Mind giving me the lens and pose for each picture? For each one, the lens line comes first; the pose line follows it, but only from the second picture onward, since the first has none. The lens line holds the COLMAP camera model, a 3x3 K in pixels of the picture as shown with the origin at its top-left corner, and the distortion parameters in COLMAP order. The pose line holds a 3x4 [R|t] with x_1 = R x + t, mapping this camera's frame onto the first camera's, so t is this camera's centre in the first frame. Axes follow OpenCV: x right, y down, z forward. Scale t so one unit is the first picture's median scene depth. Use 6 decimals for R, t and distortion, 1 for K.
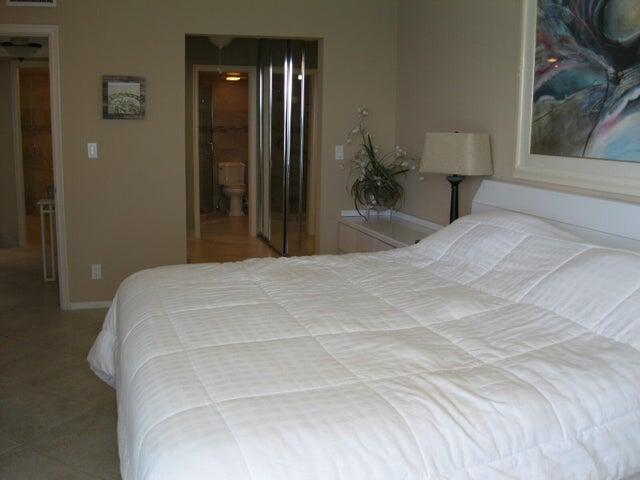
lens RADIAL K [[650.4, 0, 320.0], [0, 650.4, 240.0], [0, 0, 1]] dist [-0.136731, 0.102290]
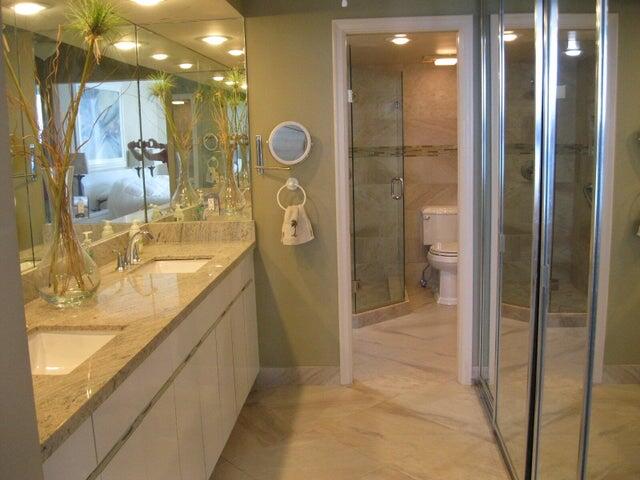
lens RADIAL K [[650.4, 0, 320.0], [0, 650.4, 240.0], [0, 0, 1]] dist [-0.136731, 0.102290]
pose [[0.926148, 0.037280, -0.375313, -0.022180], [-0.039779, 0.999208, 0.001089, -0.091280], [0.375057, 0.013921, 0.926897, 0.437066]]
